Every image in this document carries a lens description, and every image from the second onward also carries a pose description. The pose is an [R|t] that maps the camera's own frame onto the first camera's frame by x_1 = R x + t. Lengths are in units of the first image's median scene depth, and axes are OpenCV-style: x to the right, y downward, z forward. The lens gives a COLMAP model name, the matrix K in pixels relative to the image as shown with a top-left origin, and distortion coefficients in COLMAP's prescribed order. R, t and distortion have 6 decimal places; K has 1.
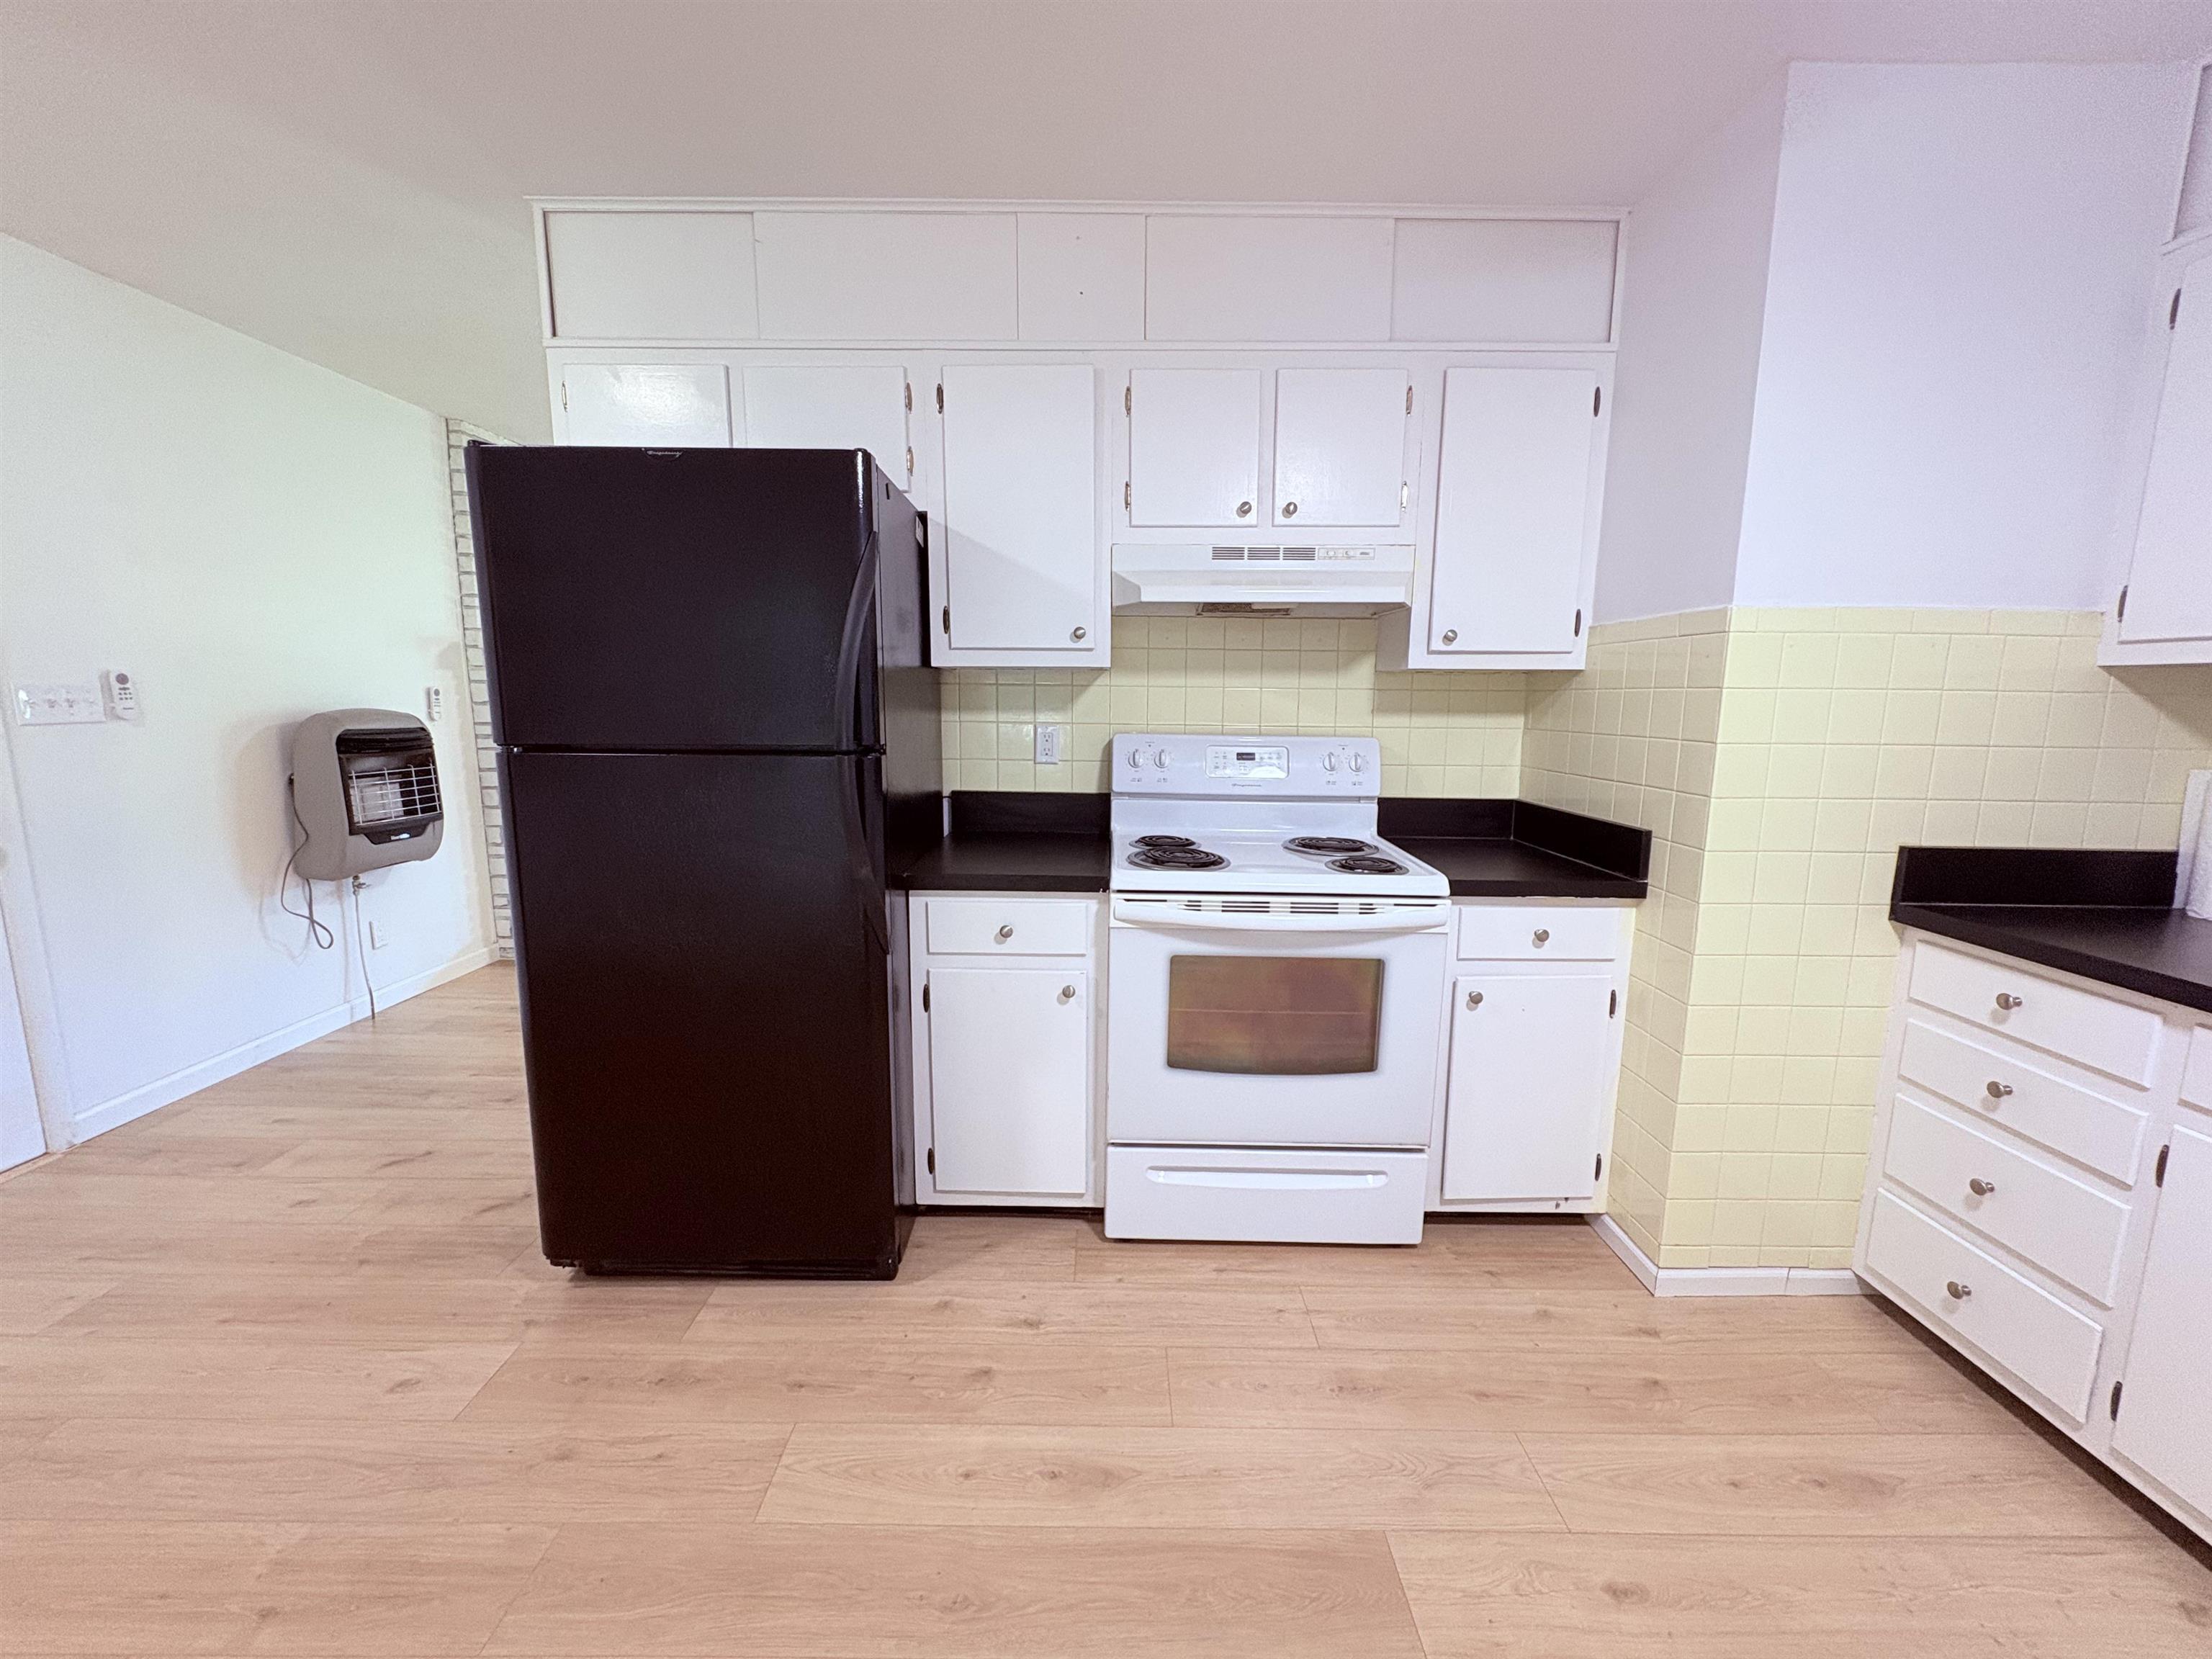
lens RADIAL K [[881.9, 0, 1105.6], [0, 881.9, 827.8], [0, 0, 1]] dist [0.000672, 0.000265]
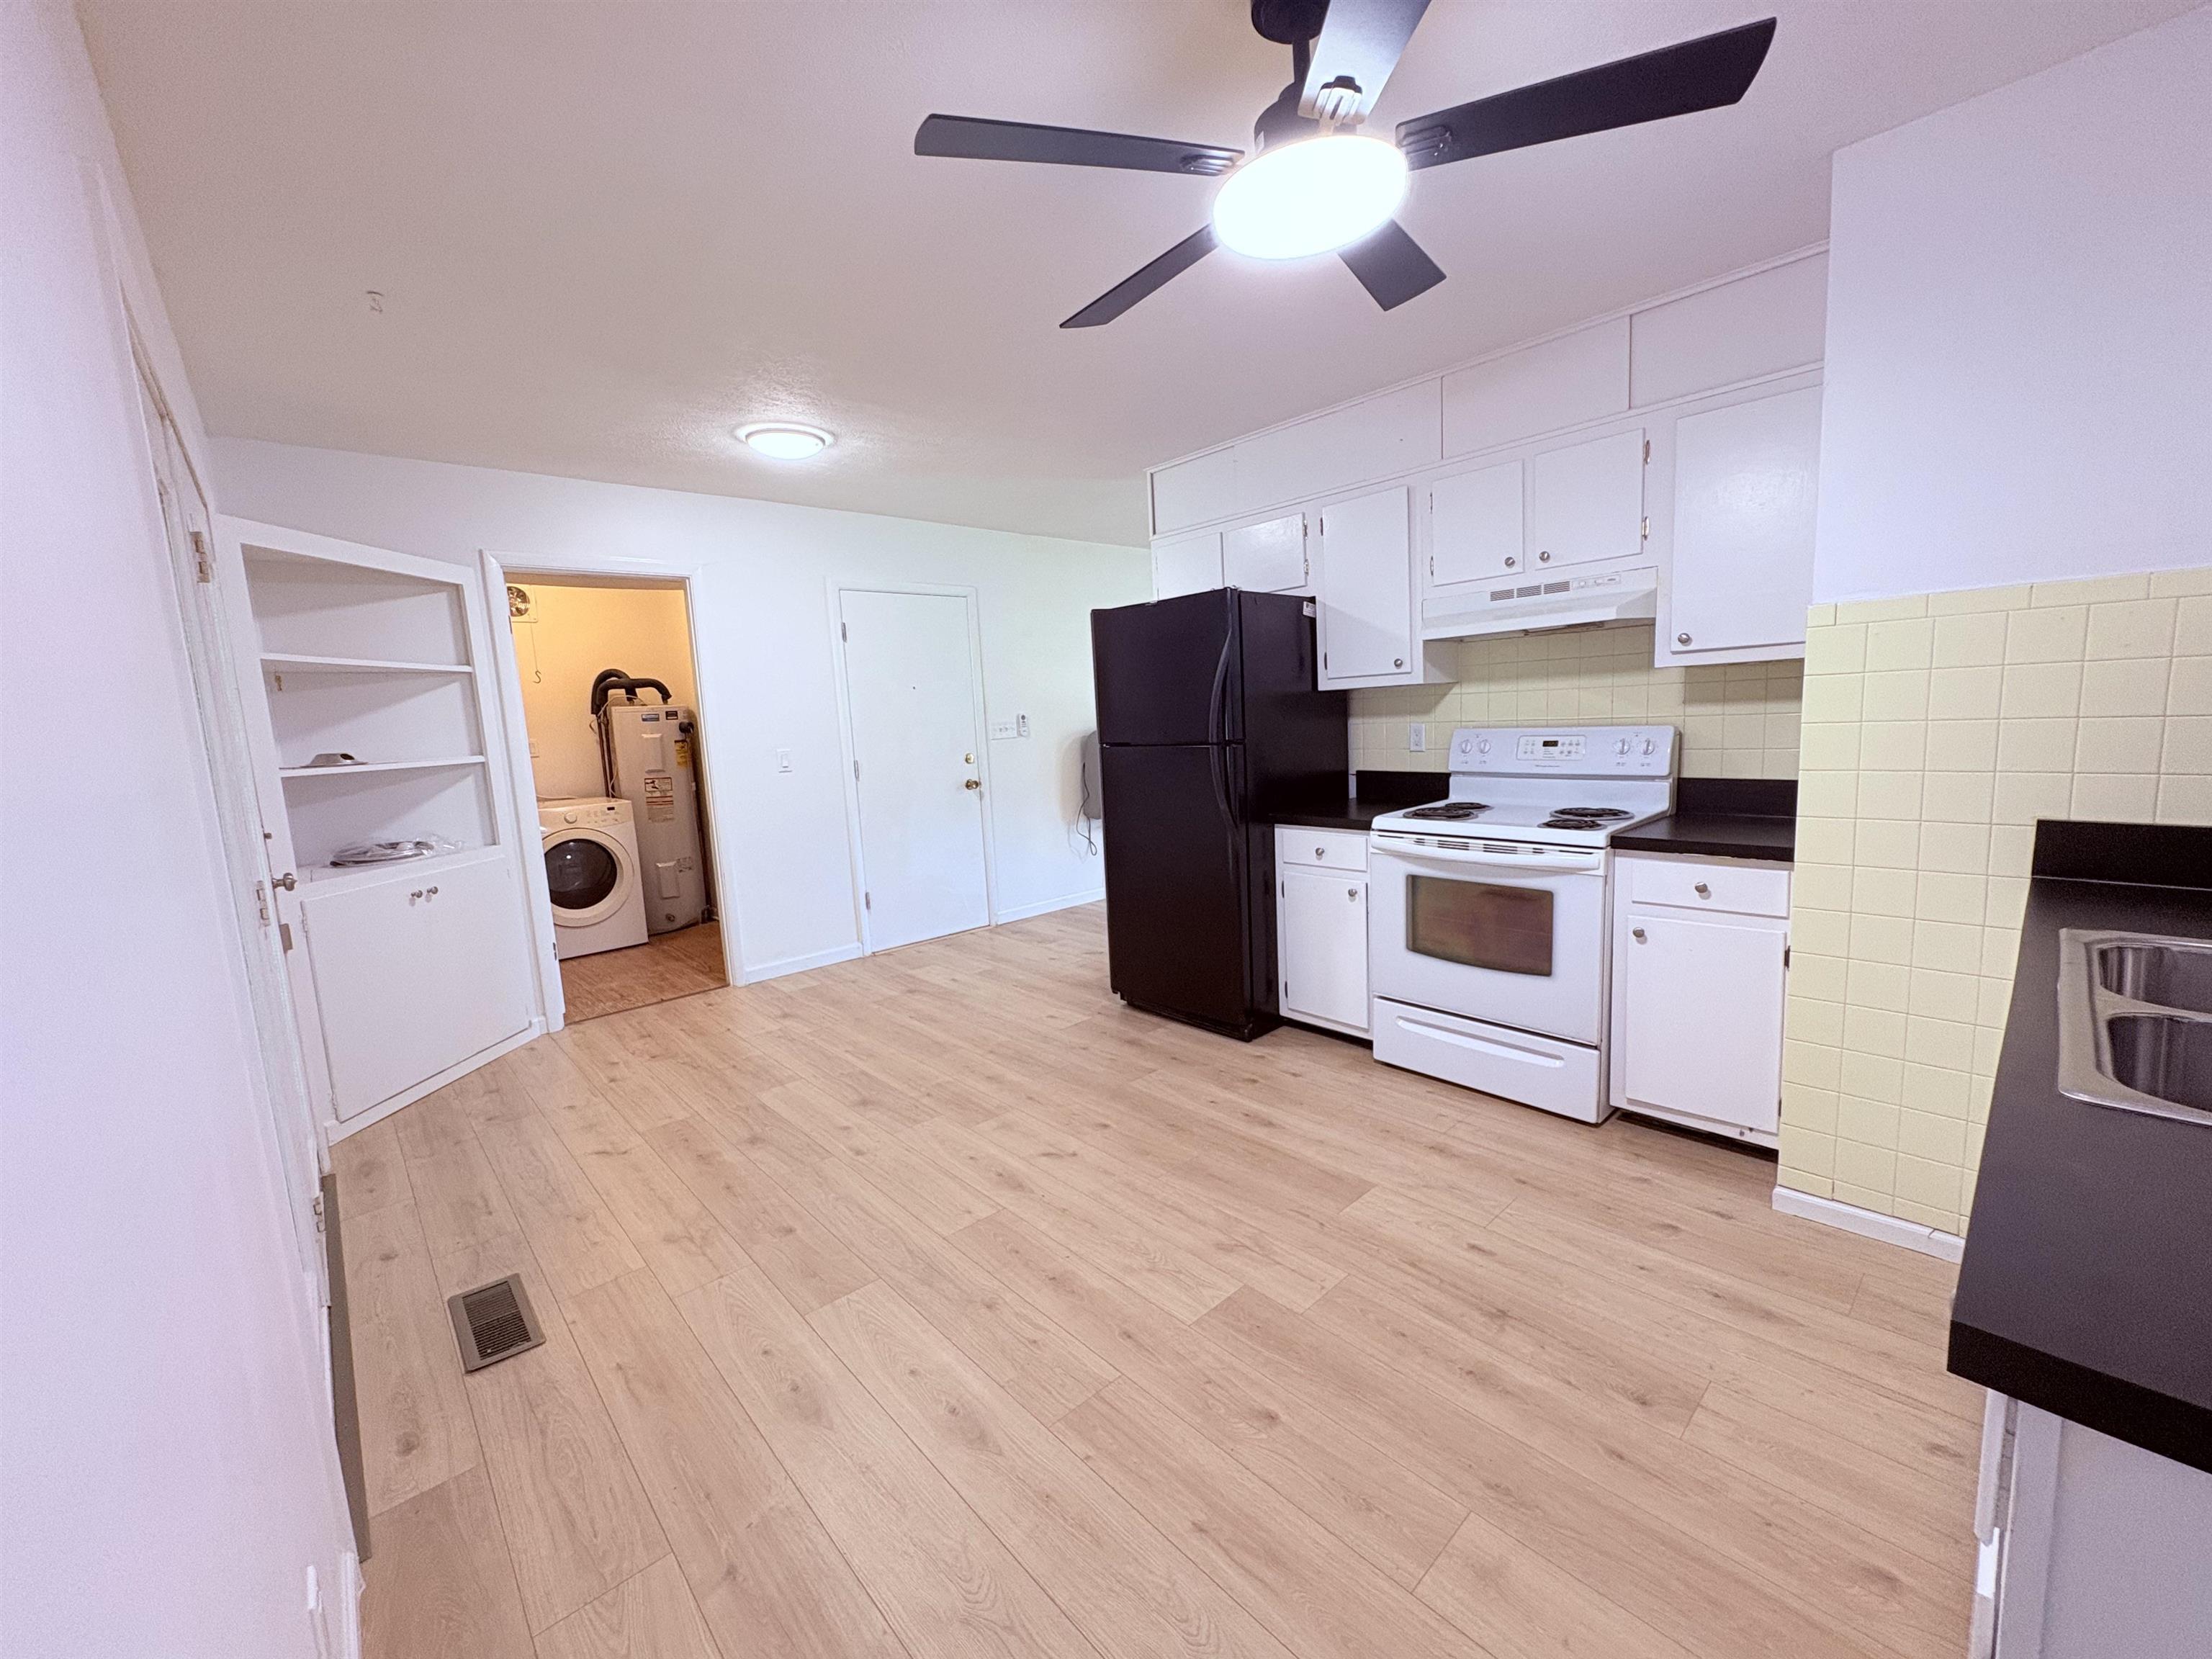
lens RADIAL K [[881.9, 0, 1107.5], [0, 881.9, 829.0], [0, 0, 1]] dist [0.000672, 0.000265]
pose [[0.675634, 0.053528, -0.735292, 0.866627], [-0.055503, 0.998223, 0.021669, 0.064355], [0.735145, 0.026170, 0.677404, -0.425885]]
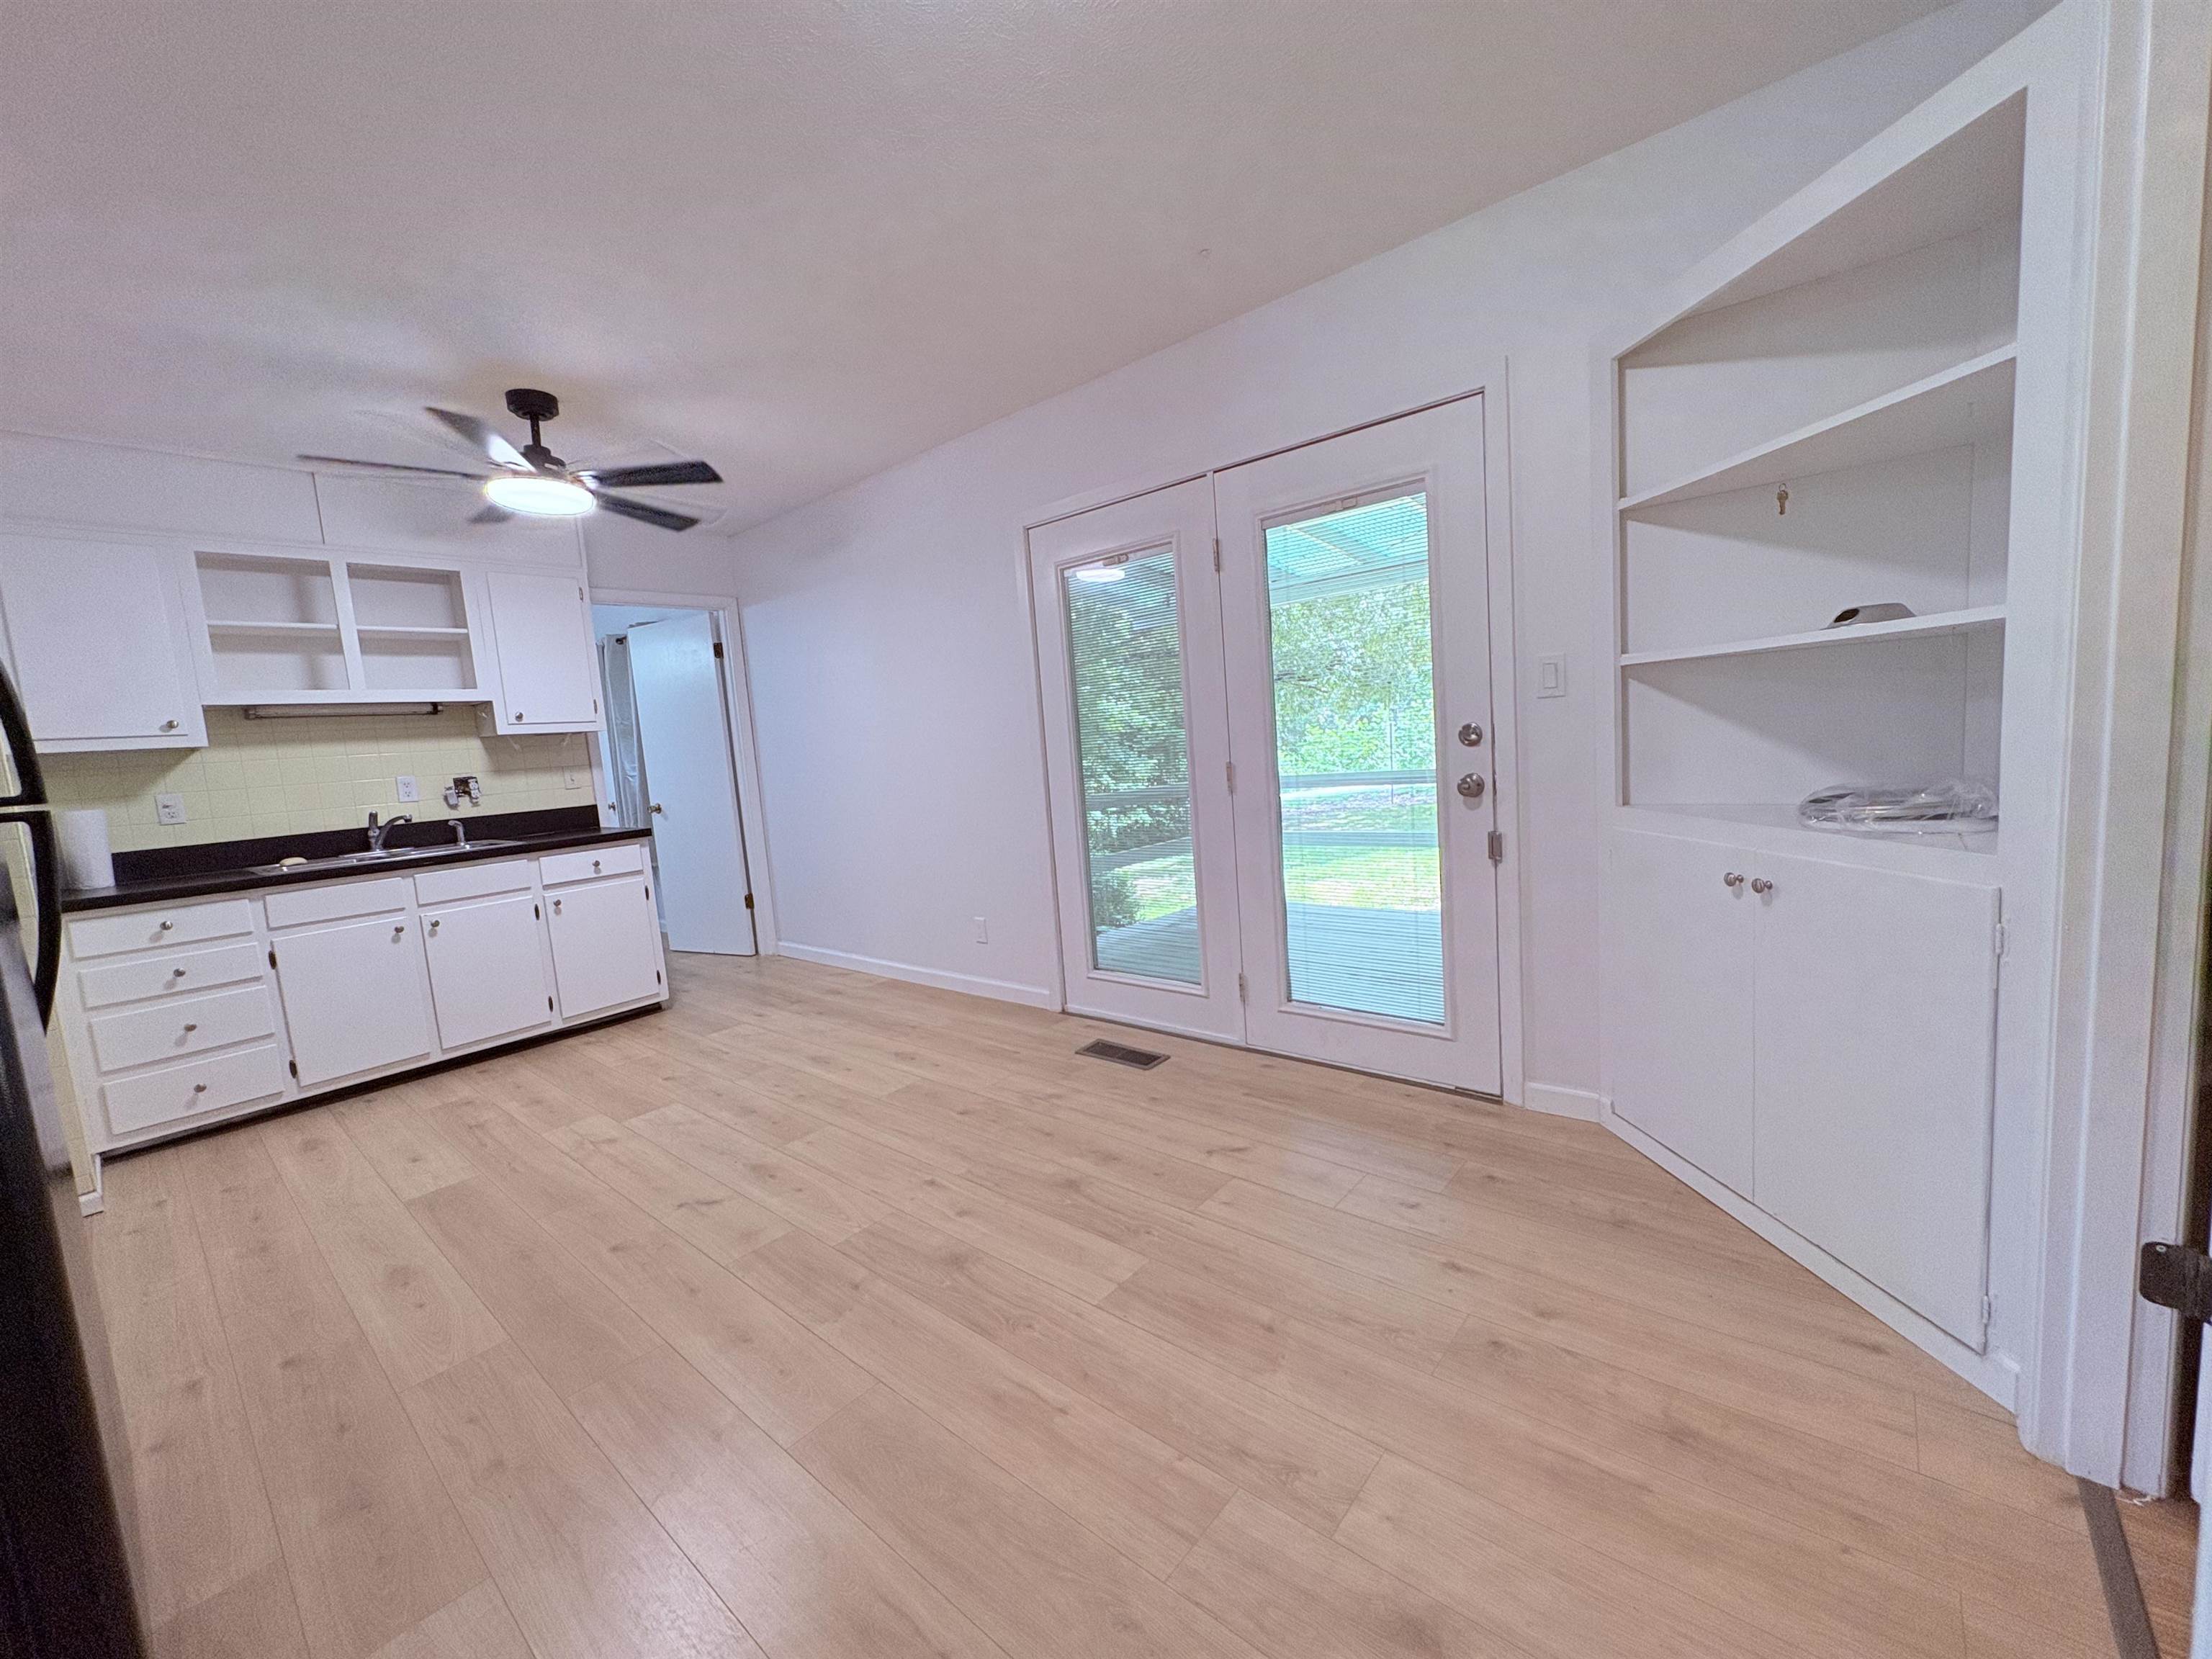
lens RADIAL K [[881.9, 0, 1102.2], [0, 881.9, 826.7], [0, 0, 1]] dist [0.000672, 0.000265]
pose [[-0.754126, -0.022842, 0.656333, -1.397657], [0.165127, 0.960693, 0.223165, -0.076925], [-0.635632, 0.276672, -0.720711, 0.854534]]
